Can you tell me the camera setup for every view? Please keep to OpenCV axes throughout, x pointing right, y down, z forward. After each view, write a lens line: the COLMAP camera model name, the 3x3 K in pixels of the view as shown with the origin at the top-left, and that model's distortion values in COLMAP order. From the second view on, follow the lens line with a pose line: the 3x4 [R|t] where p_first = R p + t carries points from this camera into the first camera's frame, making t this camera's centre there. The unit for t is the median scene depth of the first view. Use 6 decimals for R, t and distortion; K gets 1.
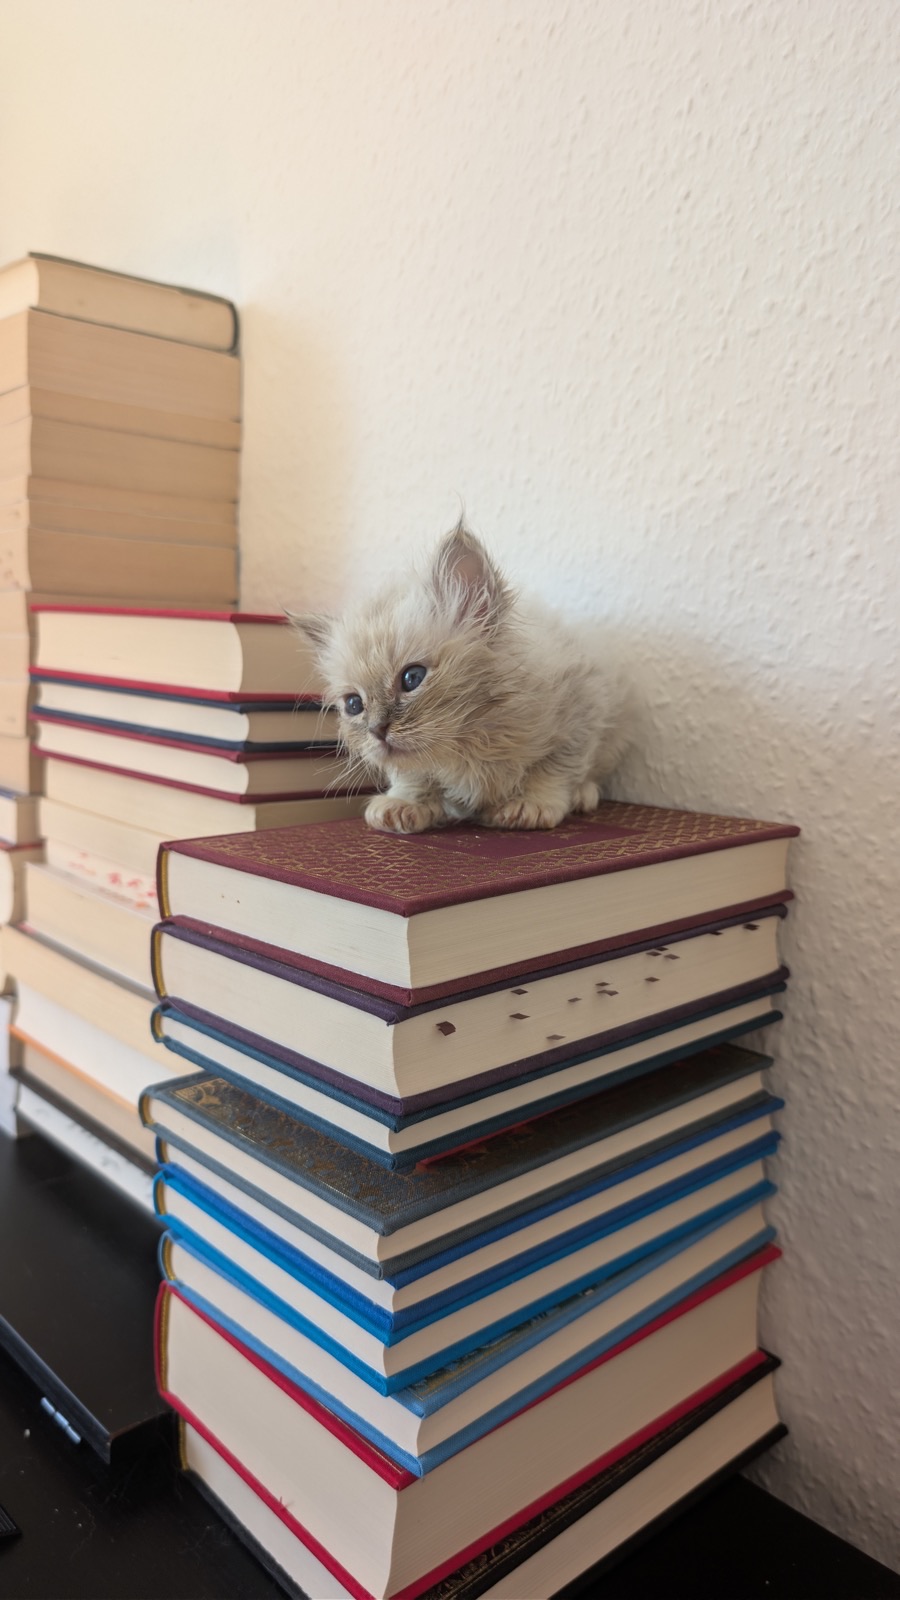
lens RADIAL K [[1214.7, 0, 444.5], [0, 1214.7, 802.2], [0, 0, 1]] dist [-0.023863, 0.006199]
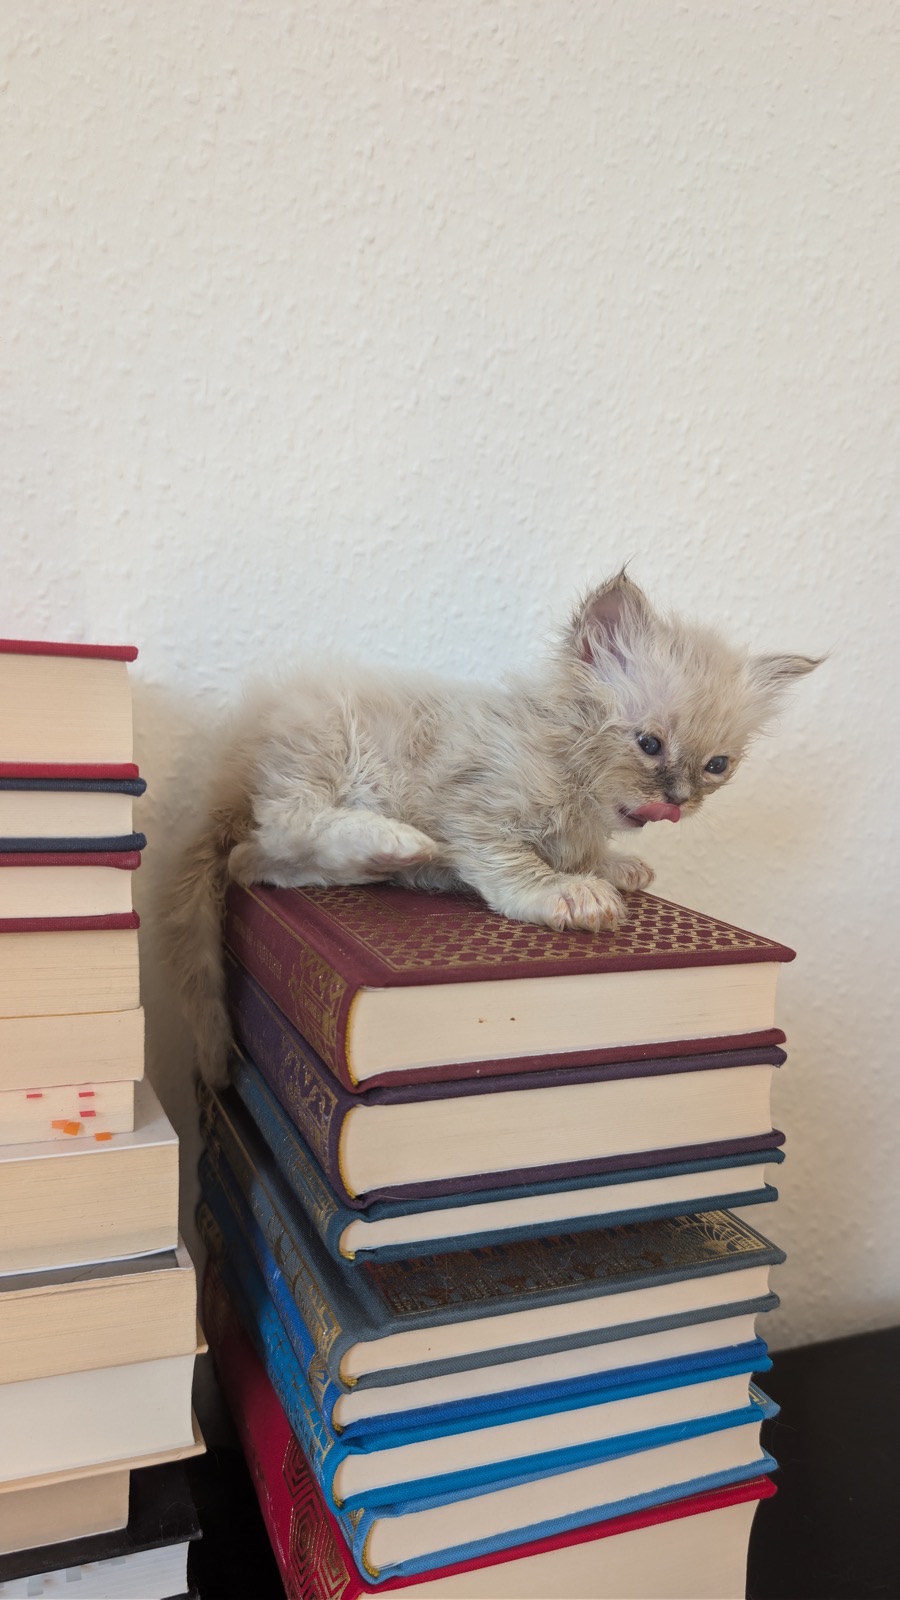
lens RADIAL K [[1214.7, 0, 507.0], [0, 1214.7, 791.7], [0, 0, 1]] dist [-0.023863, 0.006199]
pose [[0.315275, -0.102556, 0.943443, -0.780204], [0.101749, 0.992066, 0.073840, -0.110499], [-0.943530, 0.072714, 0.323209, 0.612648]]
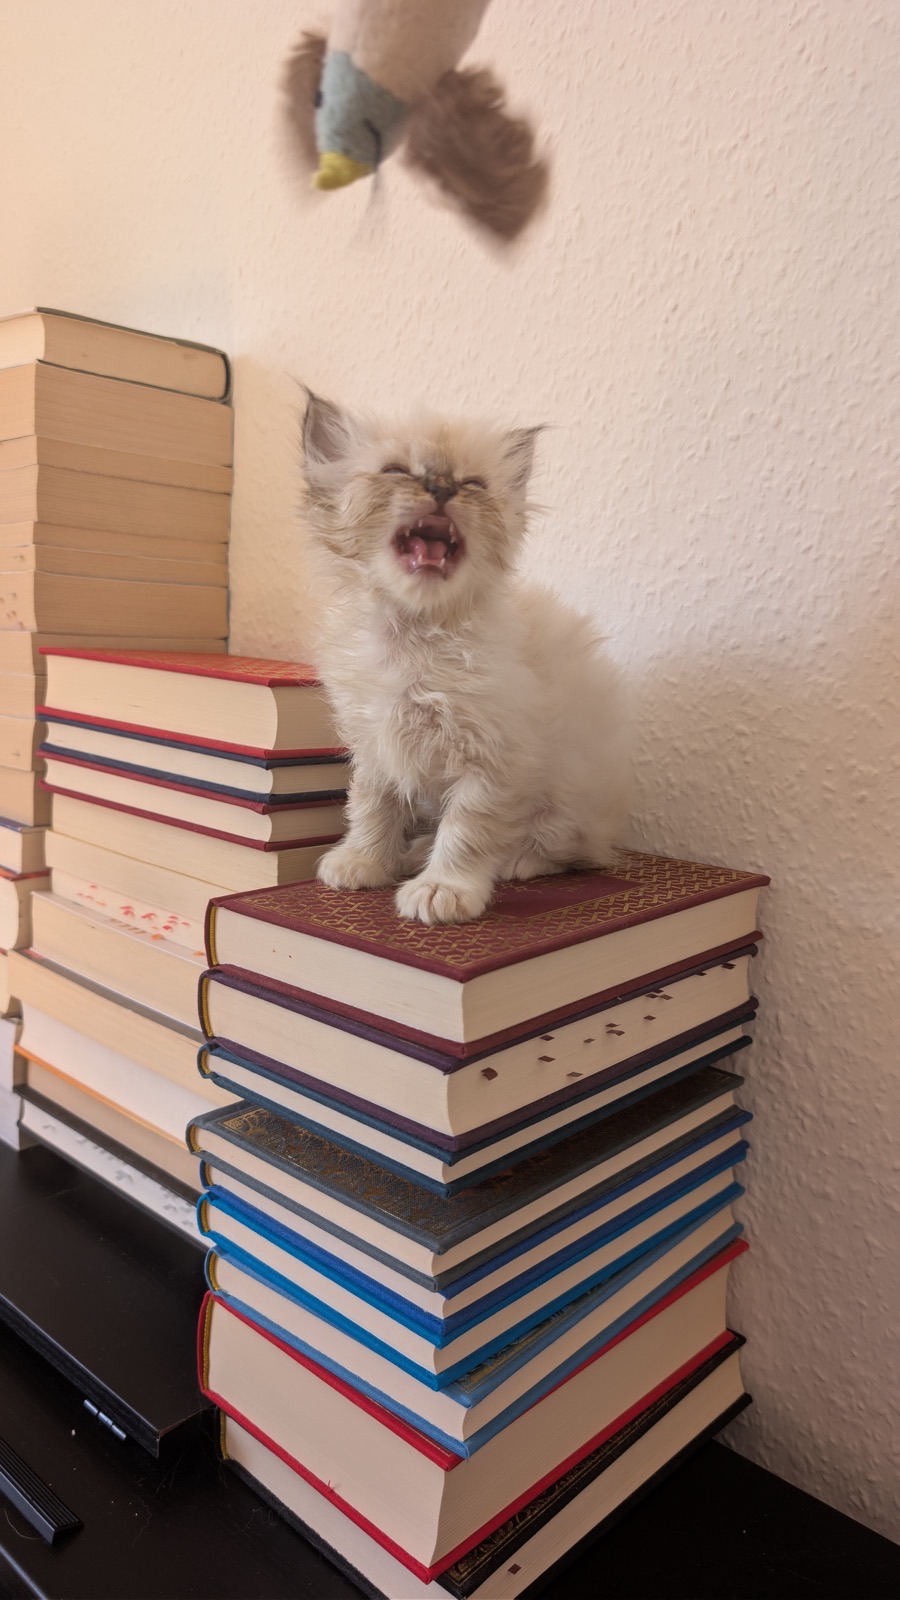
lens RADIAL K [[1214.7, 0, 466.5], [0, 1214.7, 801.8], [0, 0, 1]] dist [-0.023863, 0.006199]
pose [[0.995485, 0.001940, 0.094902, -0.097376], [-0.004170, 0.999720, 0.023303, -0.073996], [-0.094830, -0.023593, 0.995214, -0.105411]]
